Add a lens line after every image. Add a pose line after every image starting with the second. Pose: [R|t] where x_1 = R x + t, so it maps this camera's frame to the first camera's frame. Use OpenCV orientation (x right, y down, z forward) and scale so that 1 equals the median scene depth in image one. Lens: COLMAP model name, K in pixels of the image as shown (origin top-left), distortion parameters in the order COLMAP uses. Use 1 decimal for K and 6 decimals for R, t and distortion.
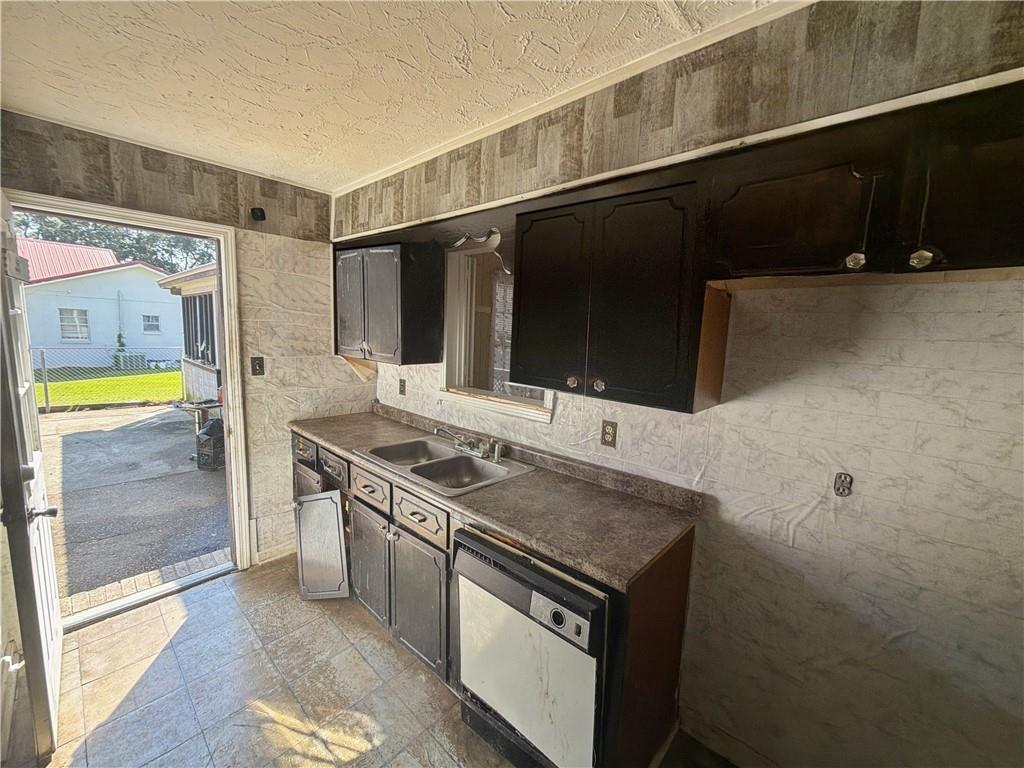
lens RADIAL K [[408.8, 0, 512.0], [0, 408.8, 384.6], [0, 0, 1]] dist [0.001426, 0.000256]
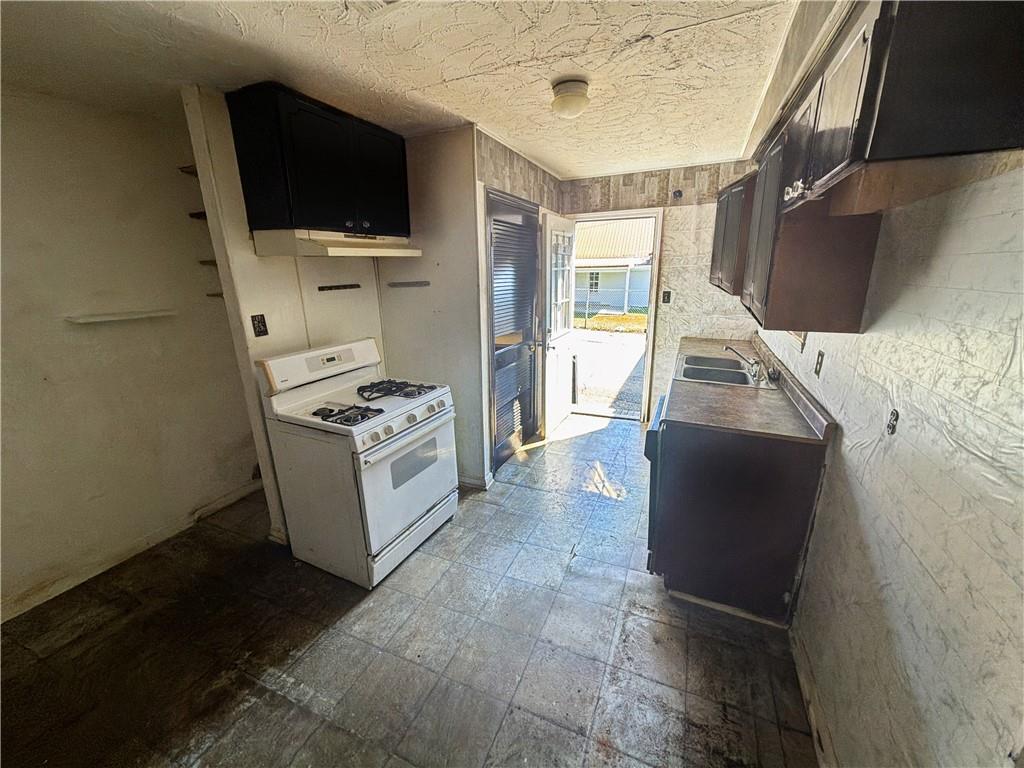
lens RADIAL K [[408.8, 0, 508.4], [0, 408.8, 385.4], [0, 0, 1]] dist [0.001426, 0.000256]
pose [[0.312749, 0.221647, -0.923613, 0.758203], [-0.102234, 0.974598, 0.199265, 0.036136], [0.944318, 0.032105, 0.327464, -0.068210]]
